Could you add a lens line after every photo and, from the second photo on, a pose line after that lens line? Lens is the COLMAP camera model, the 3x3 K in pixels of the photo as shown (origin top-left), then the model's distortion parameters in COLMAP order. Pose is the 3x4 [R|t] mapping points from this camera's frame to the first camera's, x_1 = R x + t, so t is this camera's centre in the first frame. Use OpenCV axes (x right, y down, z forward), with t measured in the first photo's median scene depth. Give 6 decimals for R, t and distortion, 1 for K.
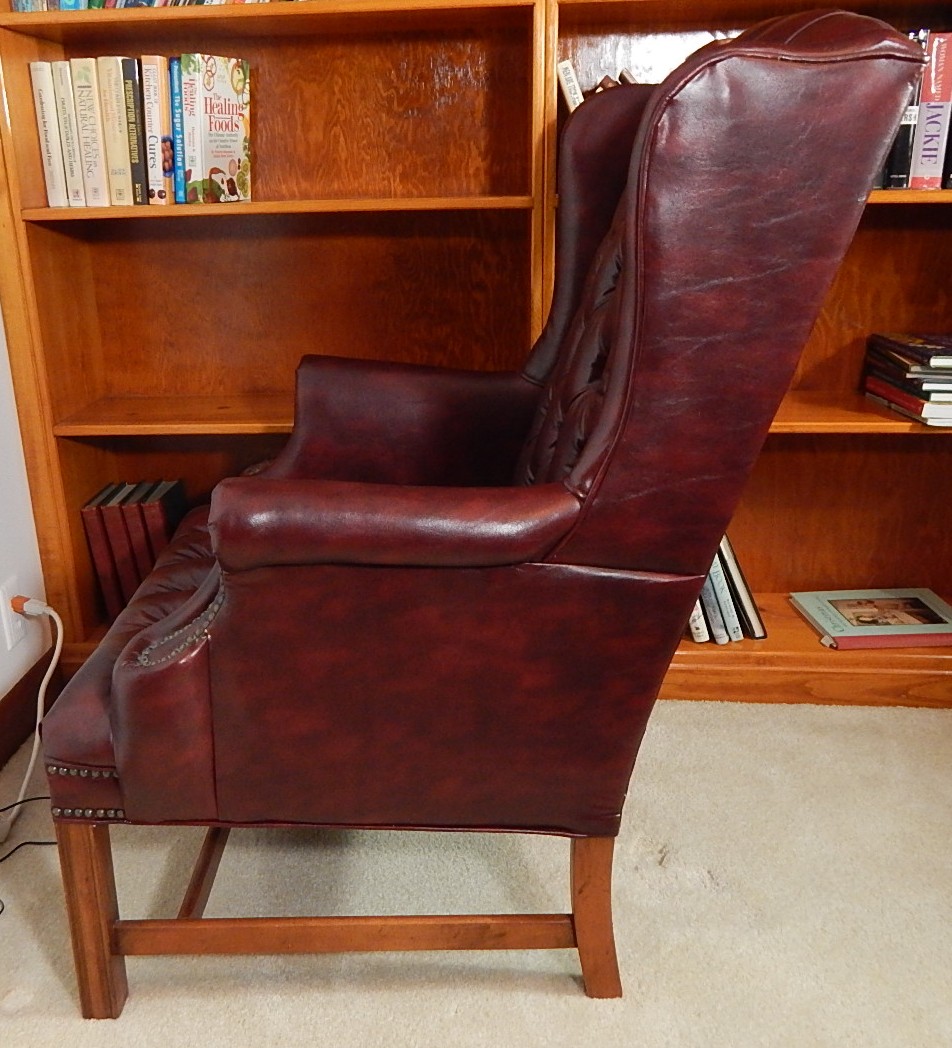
lens RADIAL K [[1031.7, 0, 418.3], [0, 1031.7, 540.8], [0, 0, 1]] dist [0.006633, -0.014062]
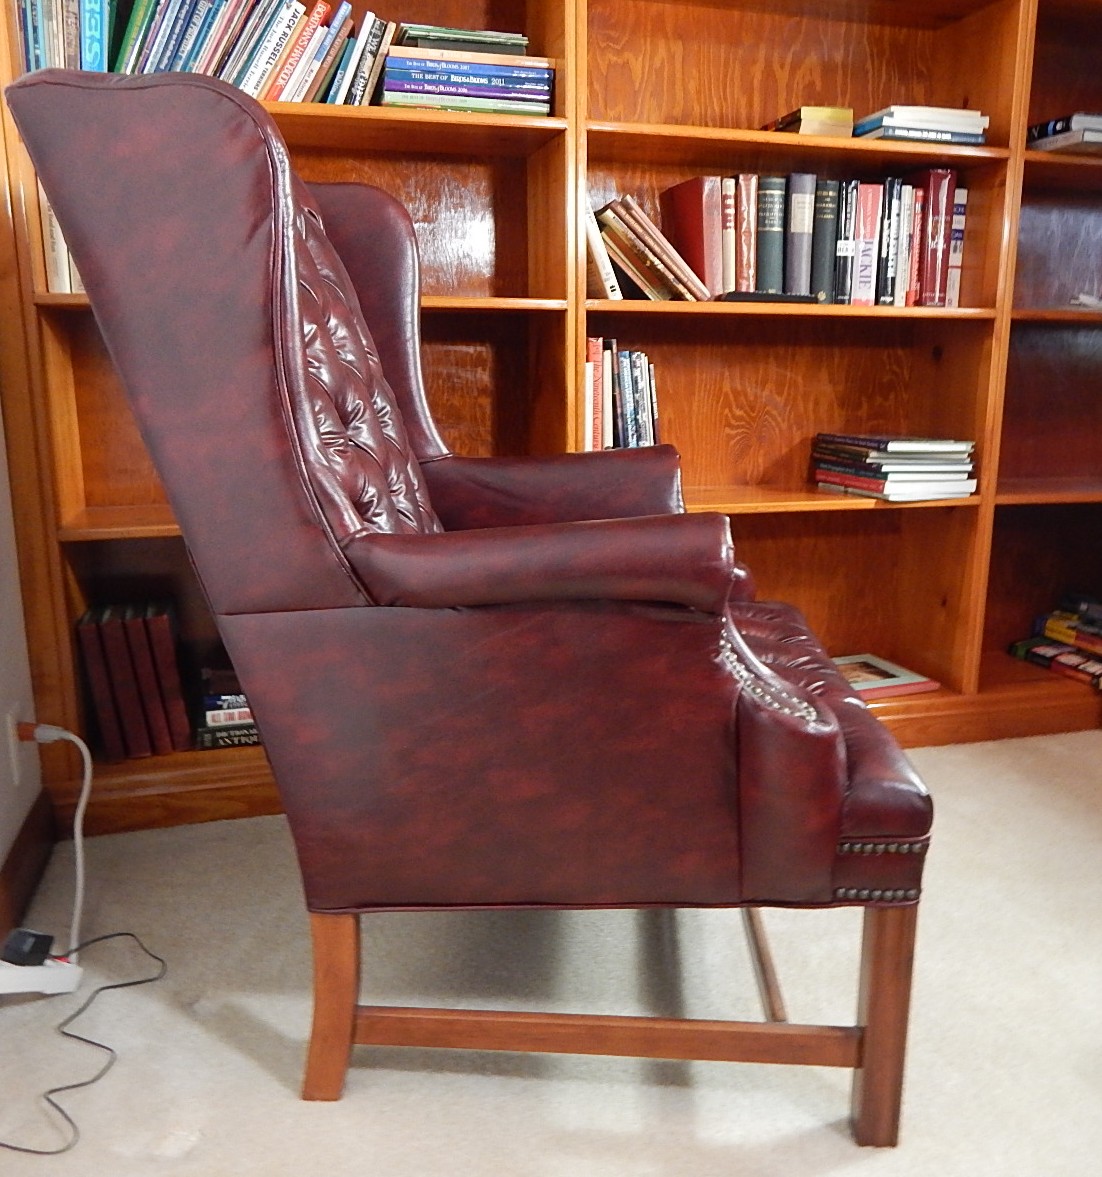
lens RADIAL K [[1035.0, 0, 551.0], [0, 1035.0, 588.5], [0, 0, 1]] dist [-0.002892, -0.004068]
pose [[0.942333, -0.050827, 0.330794, -0.246134], [0.091238, 0.989977, -0.107799, 0.073413], [-0.322000, 0.131764, 0.937526, 0.023055]]
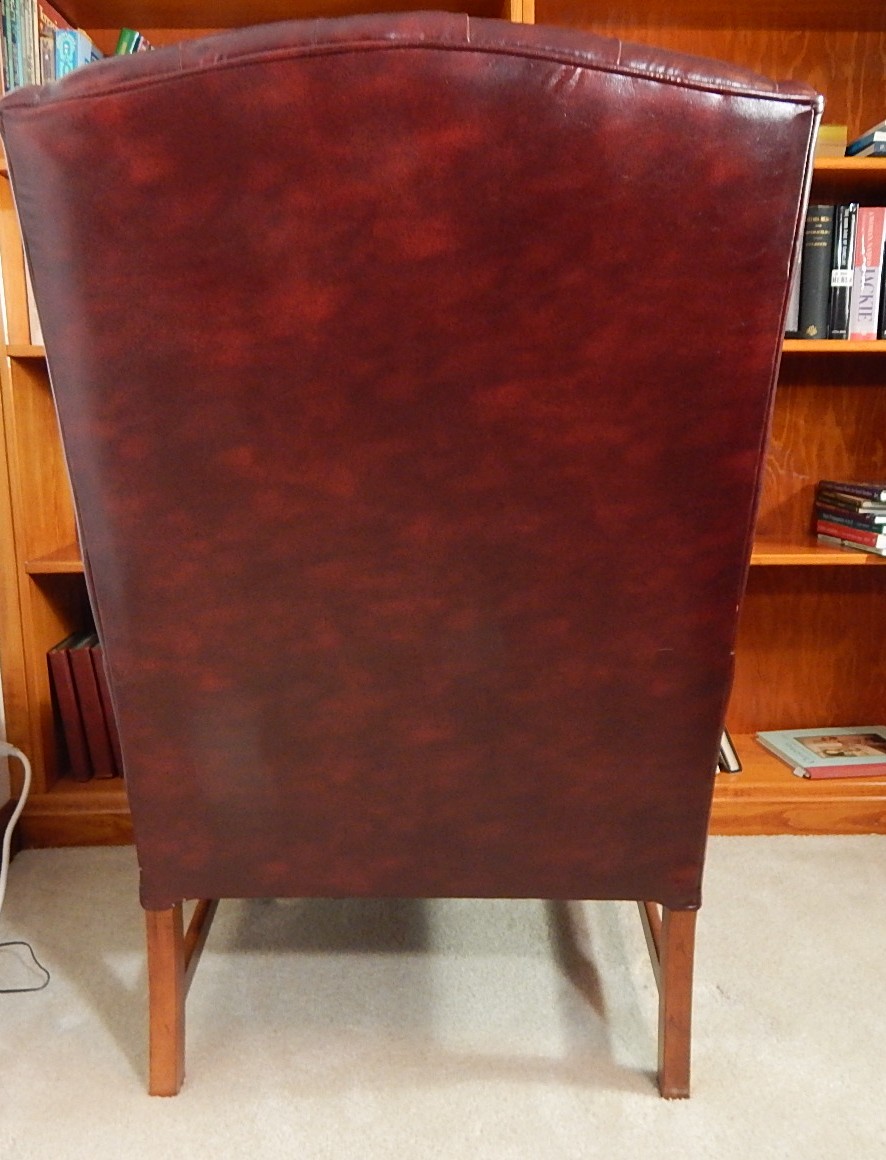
lens RADIAL K [[1033.0, 0, 439.3], [0, 1033.0, 610.1], [0, 0, 1]] dist [0.001829, -0.005591]
pose [[0.995012, -0.005319, 0.099609, -0.060662], [0.019483, 0.989709, -0.141765, 0.077560], [-0.097830, 0.142999, 0.984876, 0.004958]]
